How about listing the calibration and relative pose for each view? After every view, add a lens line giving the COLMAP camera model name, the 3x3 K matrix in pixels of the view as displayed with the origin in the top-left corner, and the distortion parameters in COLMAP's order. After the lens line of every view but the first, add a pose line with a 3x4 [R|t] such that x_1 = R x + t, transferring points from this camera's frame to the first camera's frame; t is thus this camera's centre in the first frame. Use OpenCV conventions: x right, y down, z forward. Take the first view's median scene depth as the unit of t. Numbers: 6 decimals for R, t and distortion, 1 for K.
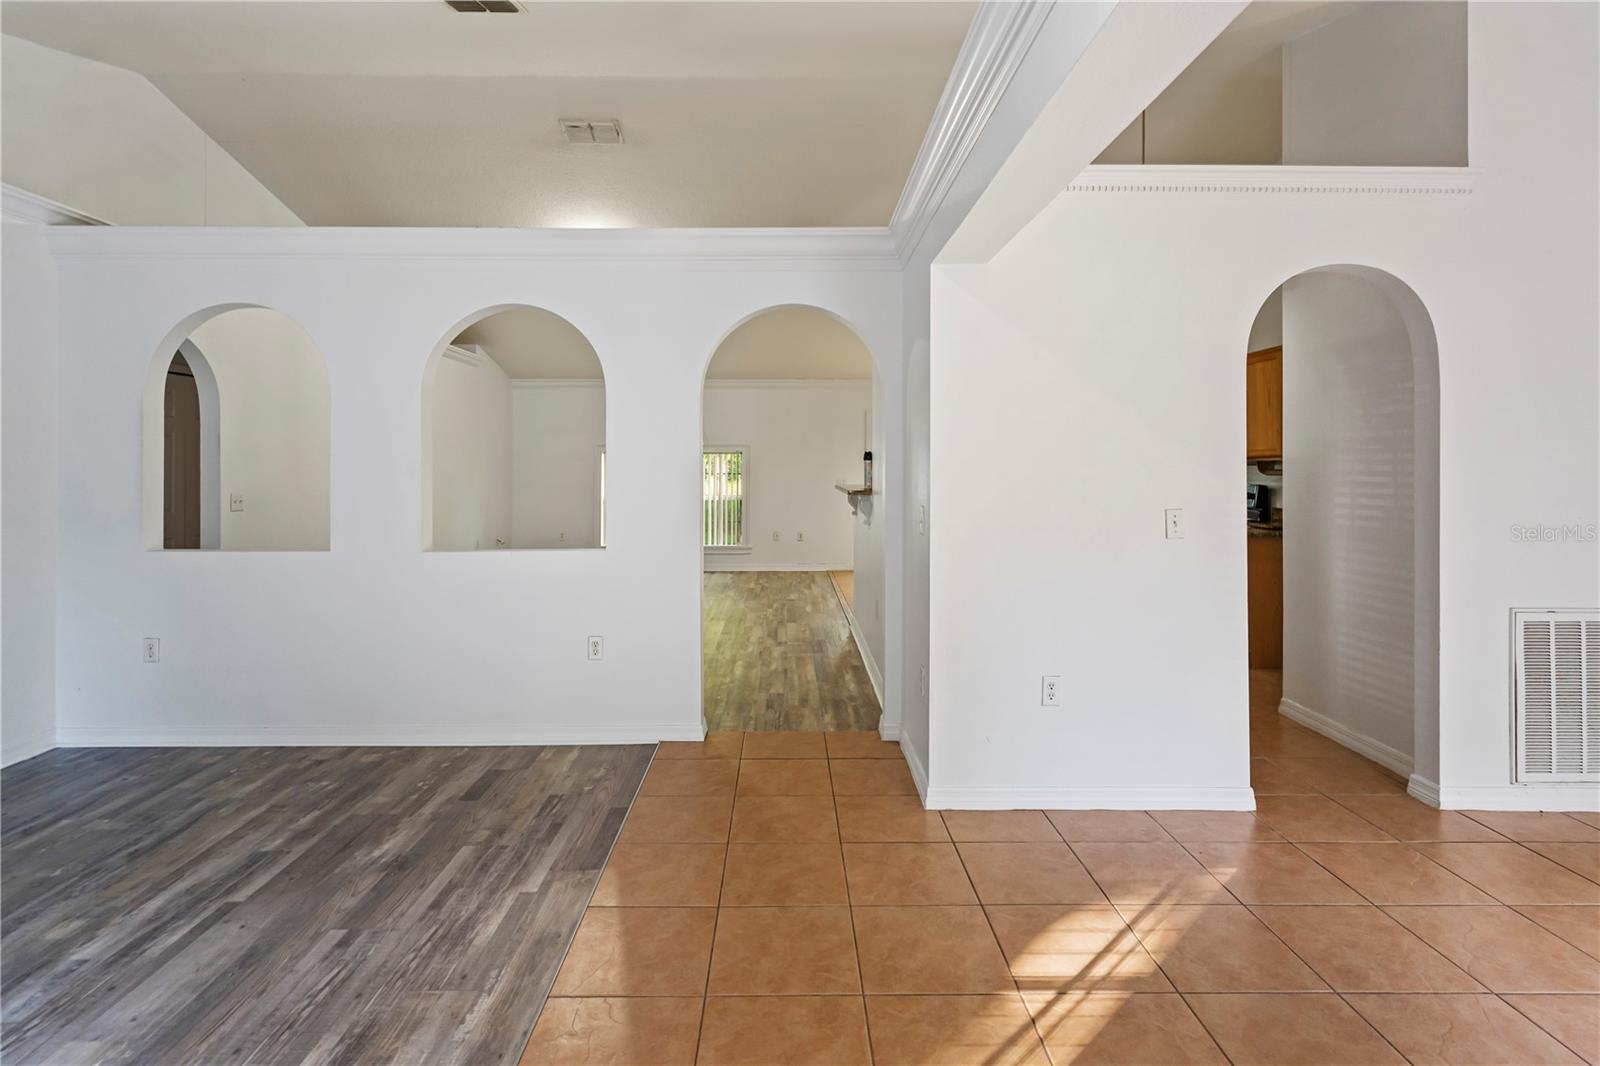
lens RADIAL K [[784.6, 0, 792.7], [0, 784.6, 464.8], [0, 0, 1]] dist [0.000535, 0.000101]
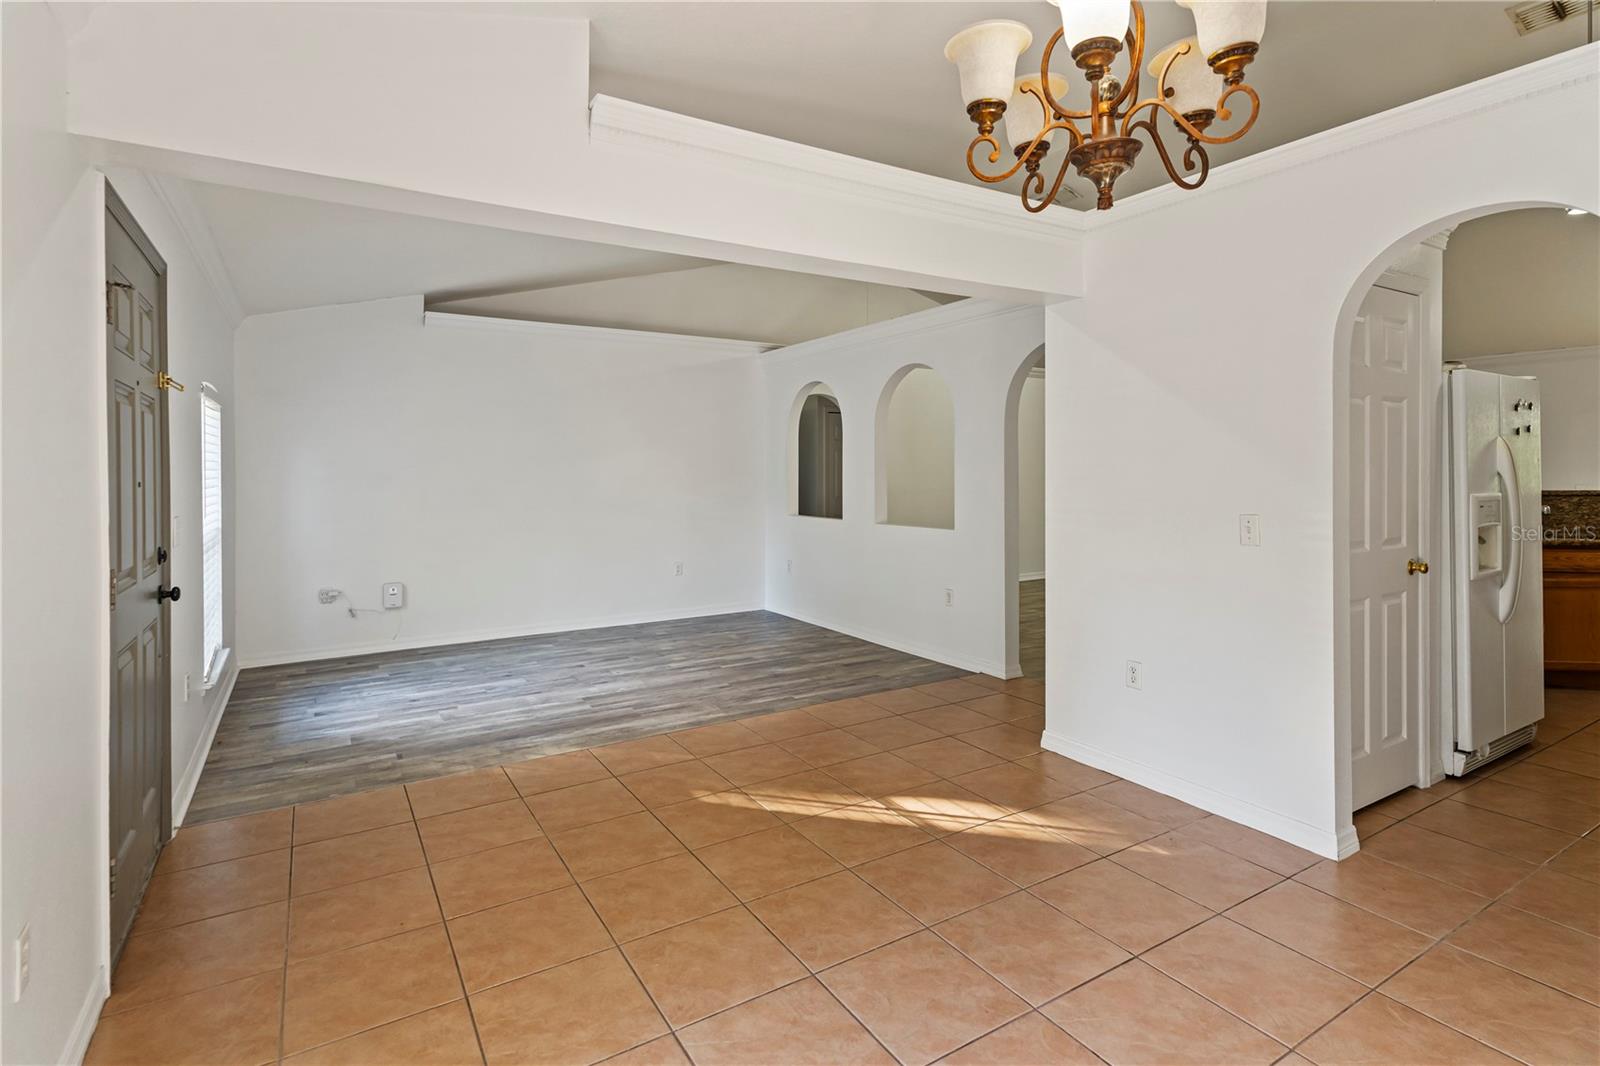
lens RADIAL K [[784.6, 0, 792.7], [0, 784.6, 464.8], [0, 0, 1]] dist [0.000535, 0.000101]
pose [[0.516825, -0.006913, -0.856063, 1.344500], [0.002459, 0.999975, -0.006591, -0.000187], [0.856087, 0.001301, 0.516829, 0.027798]]
